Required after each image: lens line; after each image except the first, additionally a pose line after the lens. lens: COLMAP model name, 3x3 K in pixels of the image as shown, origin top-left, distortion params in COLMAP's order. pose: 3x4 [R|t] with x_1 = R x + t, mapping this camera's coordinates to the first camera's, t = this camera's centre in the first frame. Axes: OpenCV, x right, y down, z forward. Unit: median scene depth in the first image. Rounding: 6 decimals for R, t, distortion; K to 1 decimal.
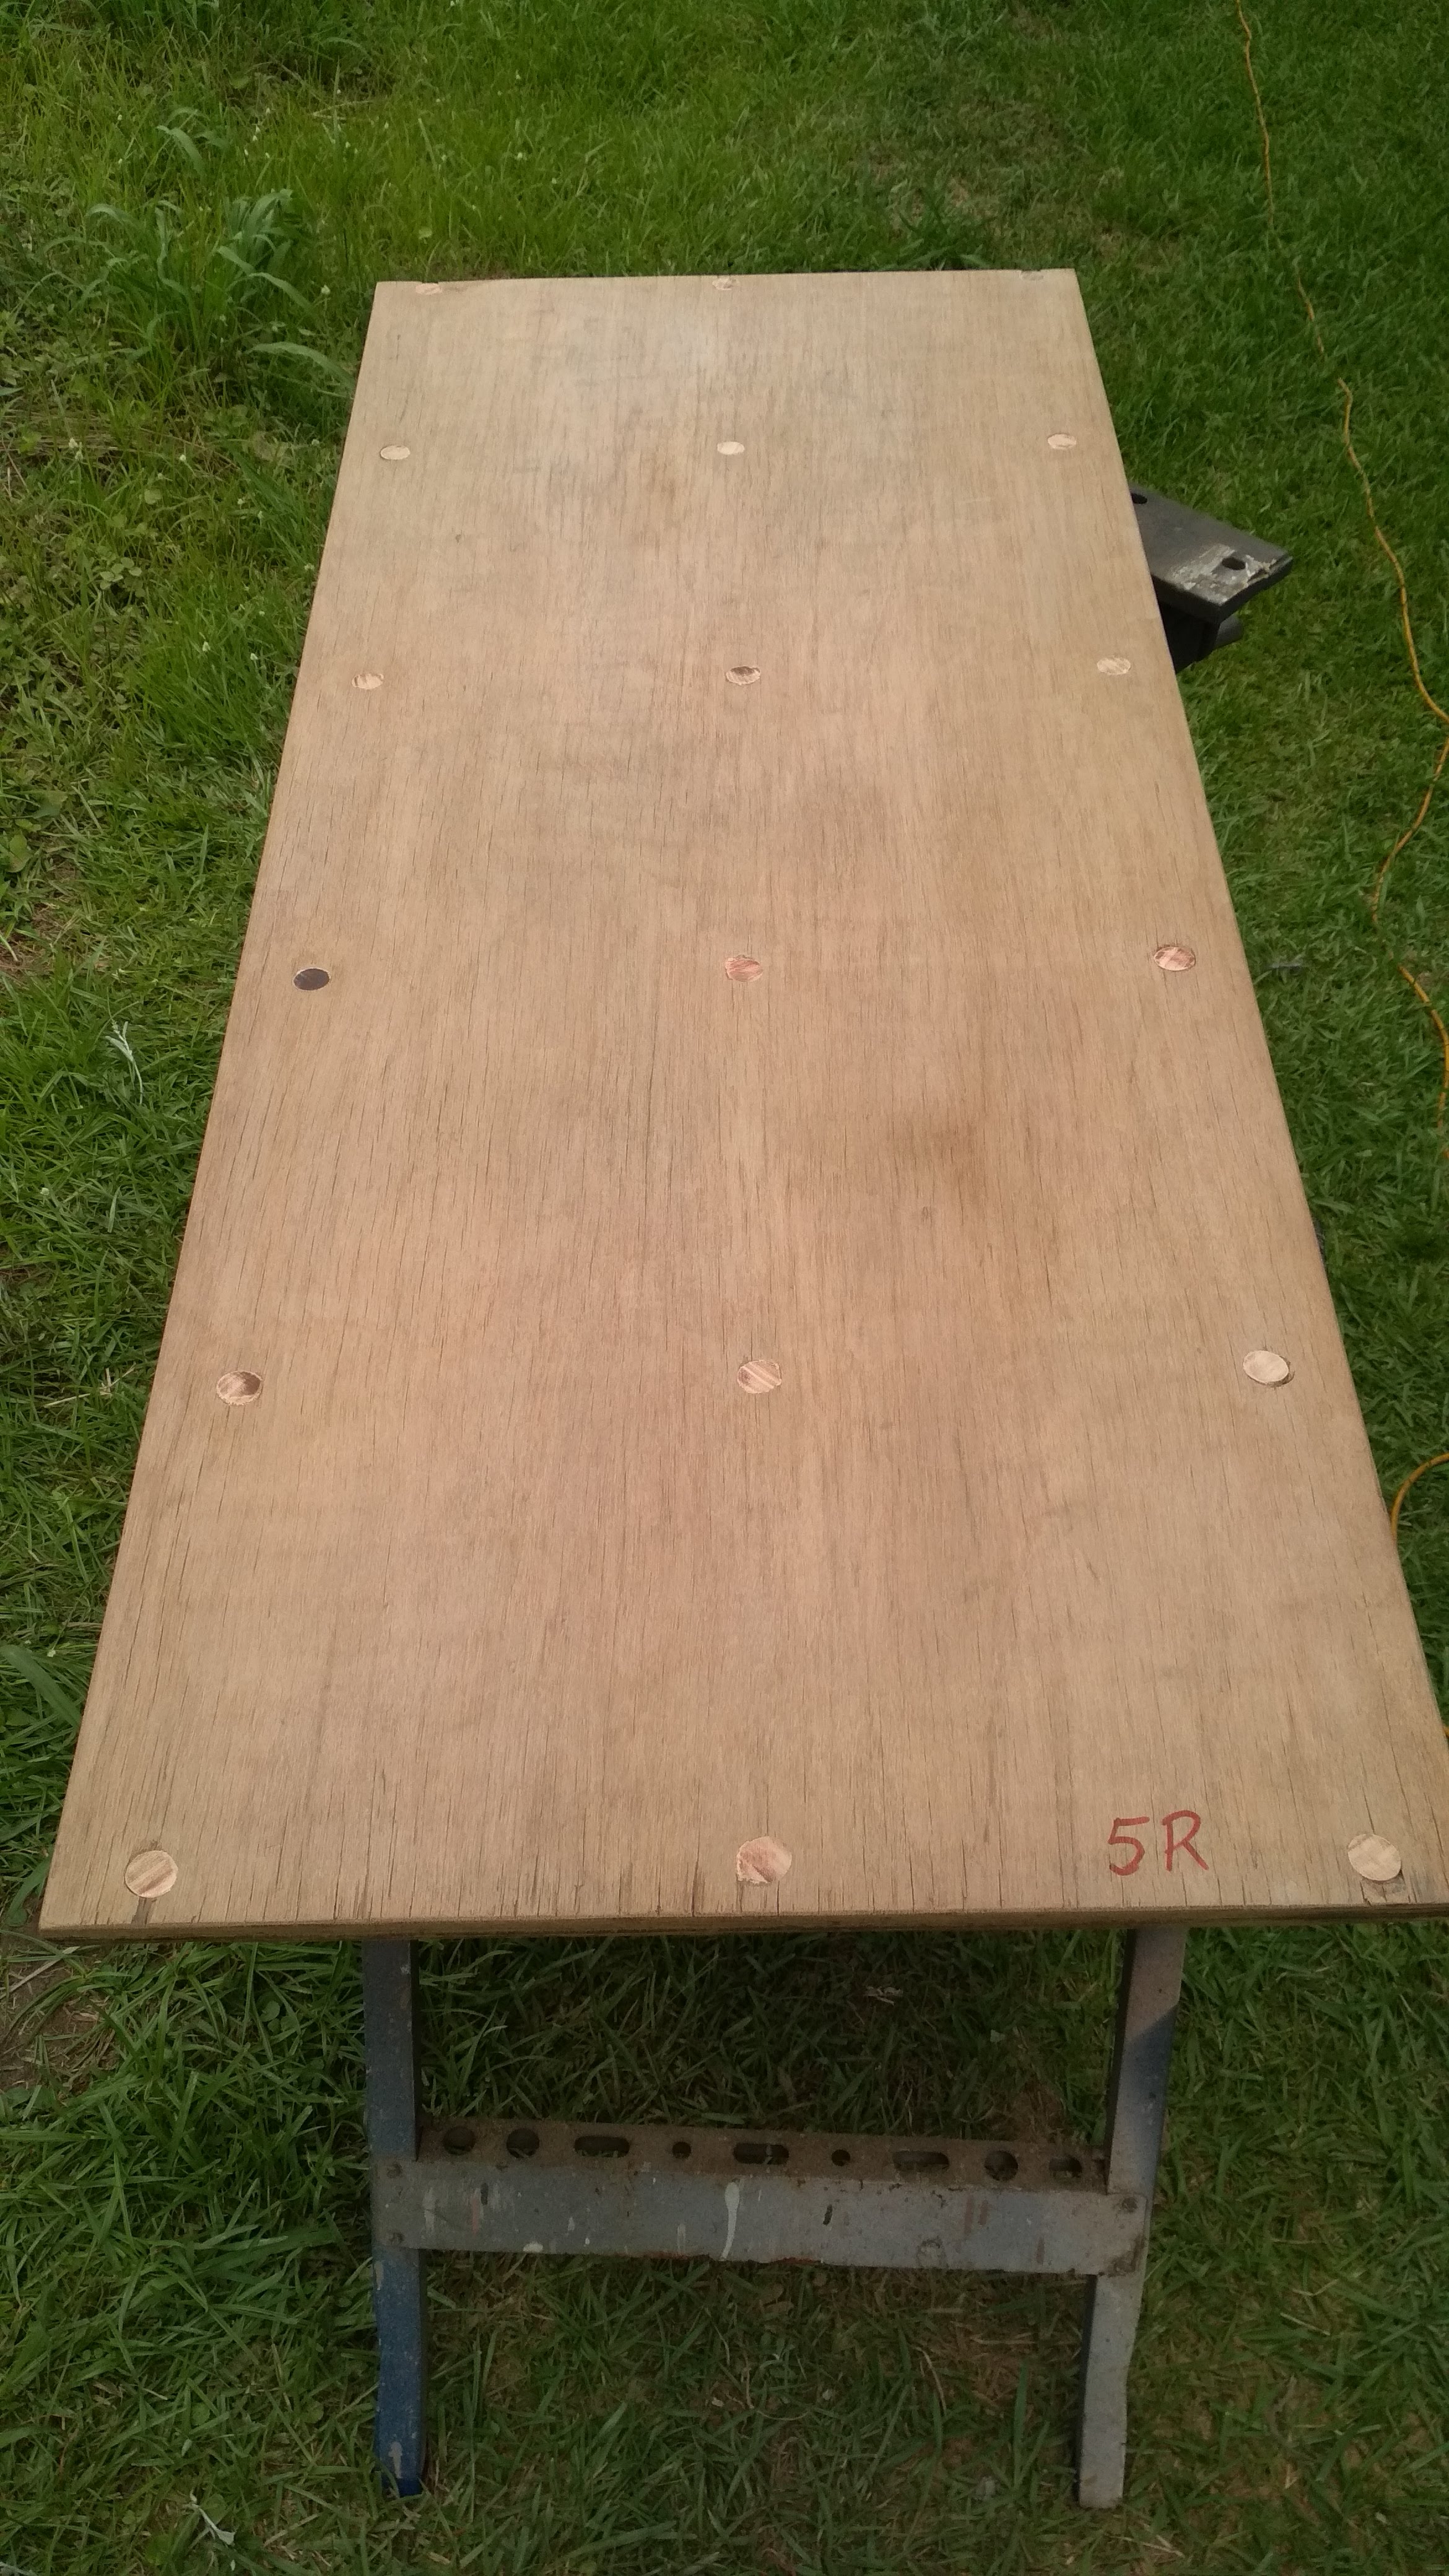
lens RADIAL K [[2410.2, 0, 663.6], [0, 2410.2, 1288.1], [0, 0, 1]] dist [0.101355, -0.245639]
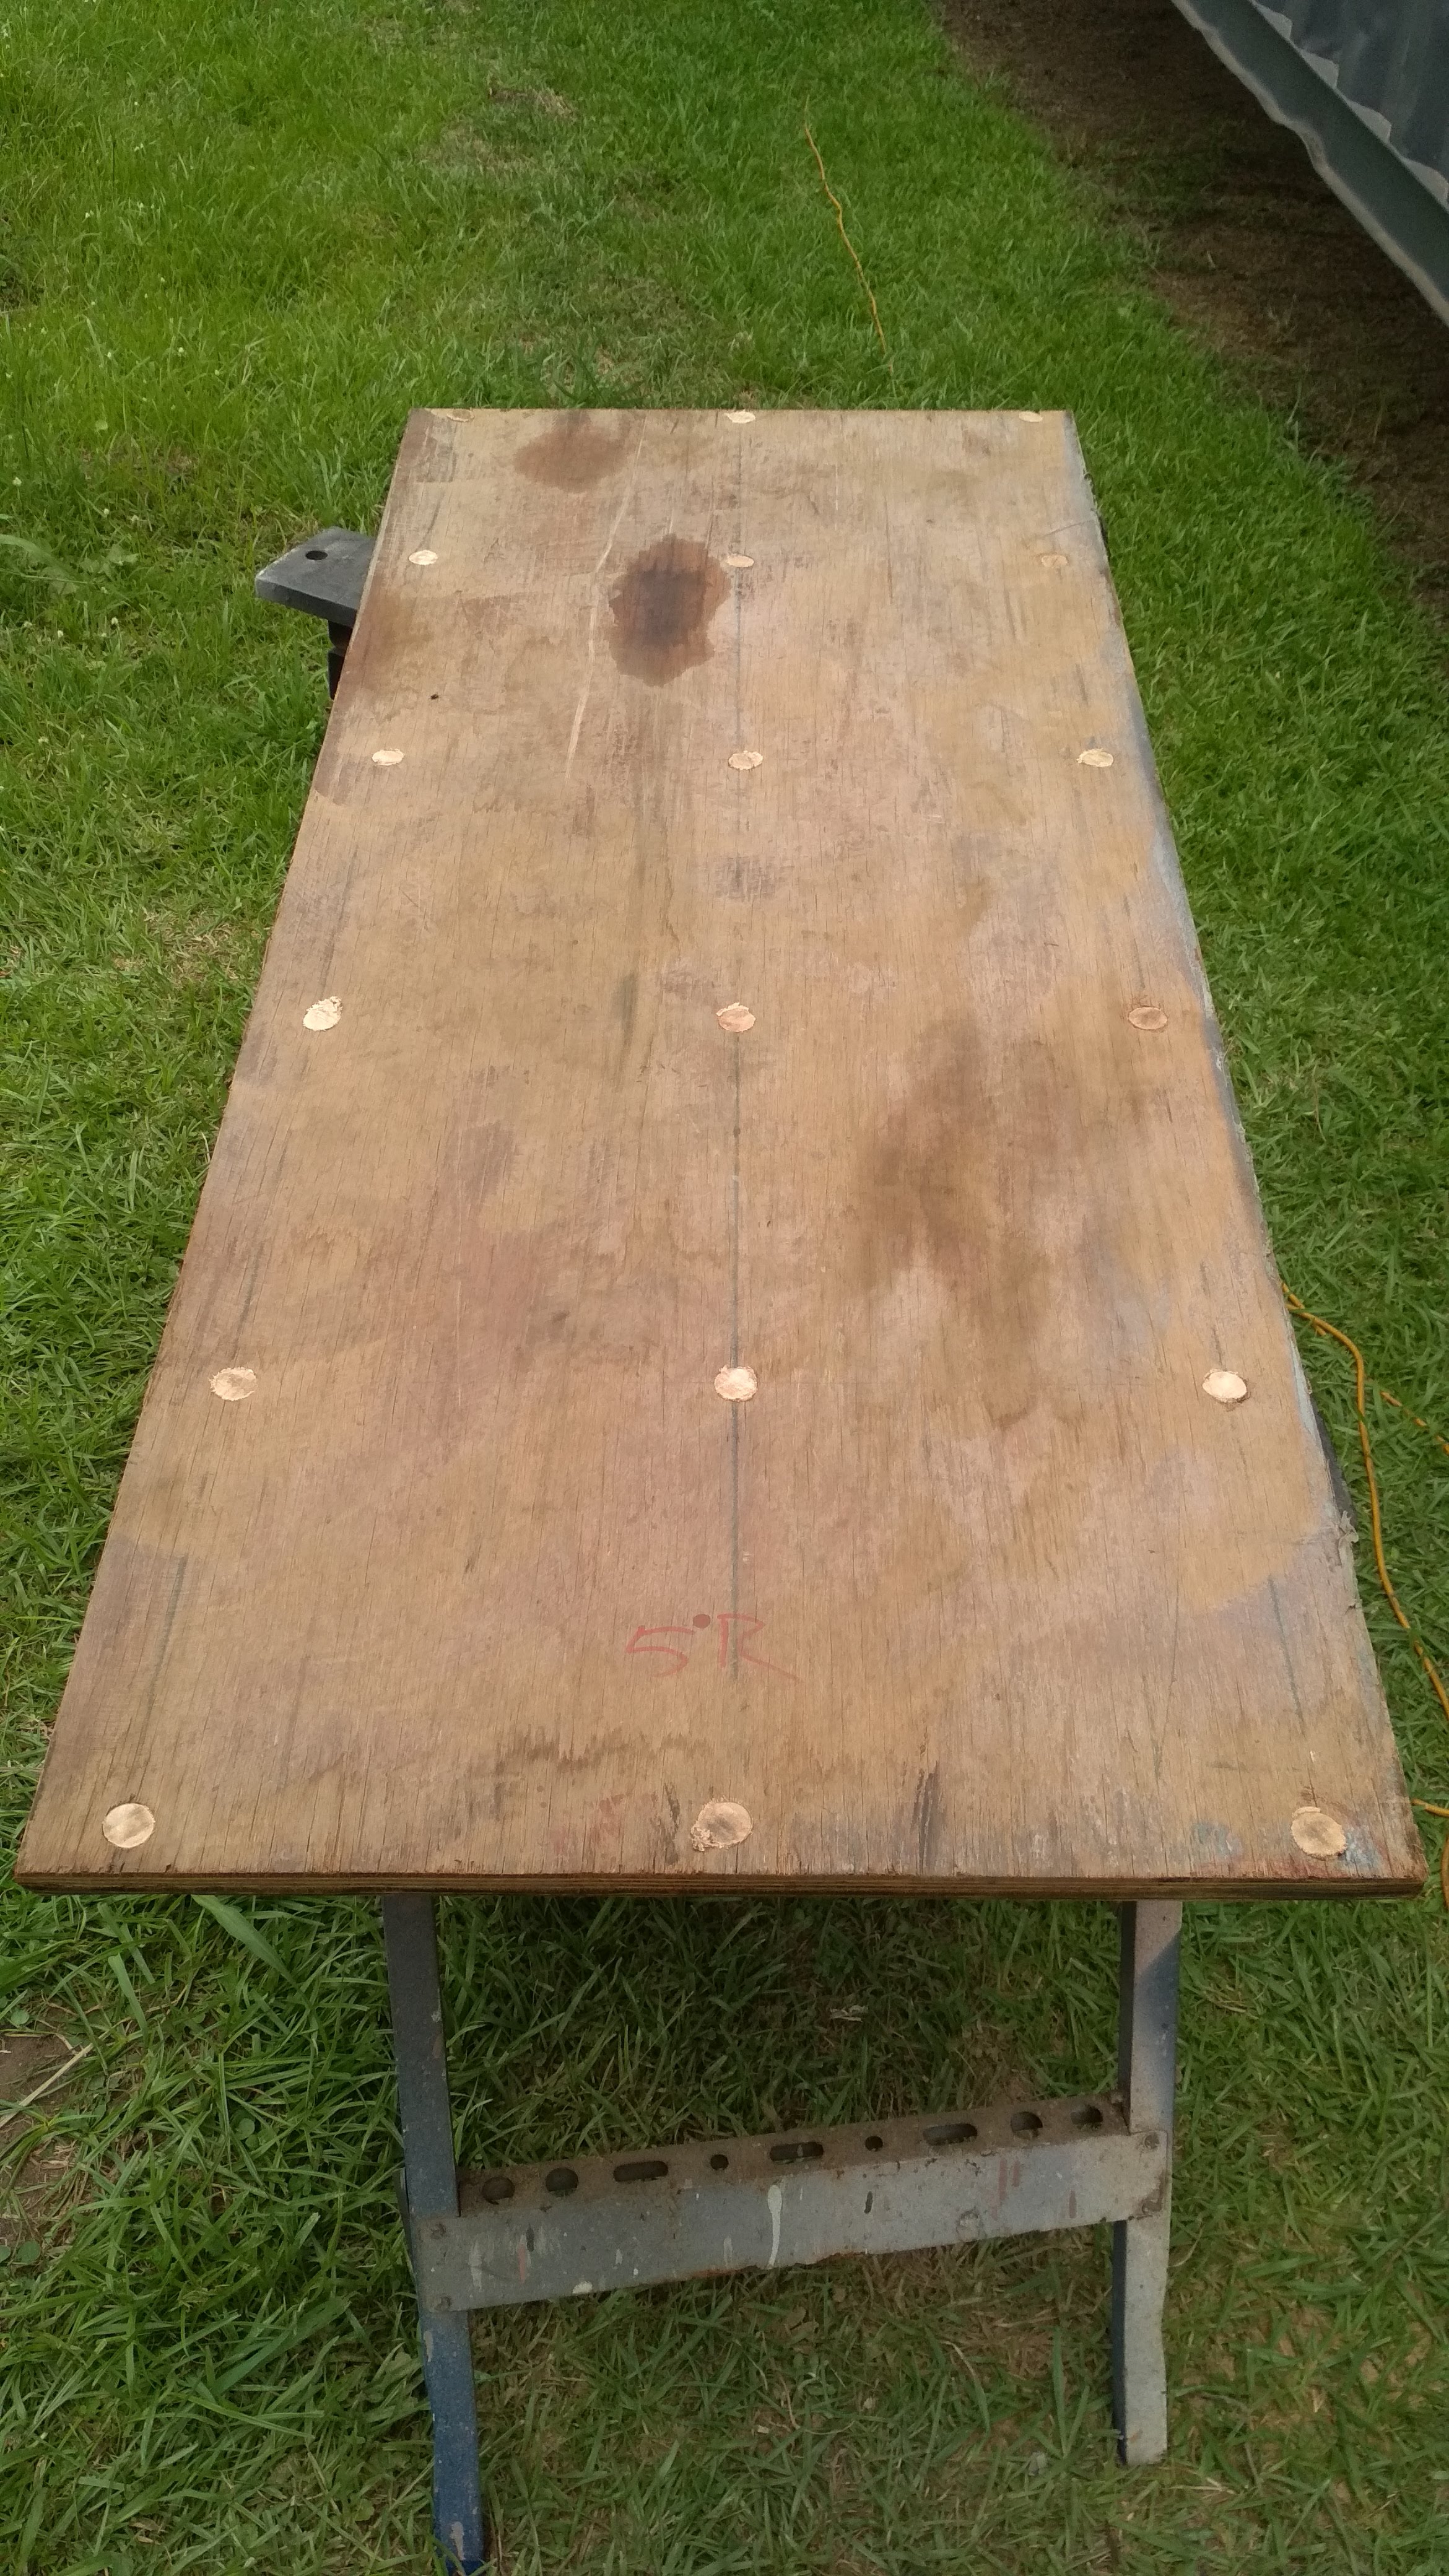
lens RADIAL K [[2410.2, 0, 663.6], [0, 2410.2, 1288.1], [0, 0, 1]] dist [0.101355, -0.245639]
pose [[0.983413, -0.110707, 0.143674, -0.106999], [0.121598, 0.990154, -0.069352, 0.053678], [-0.134581, 0.085672, 0.987192, -0.026901]]
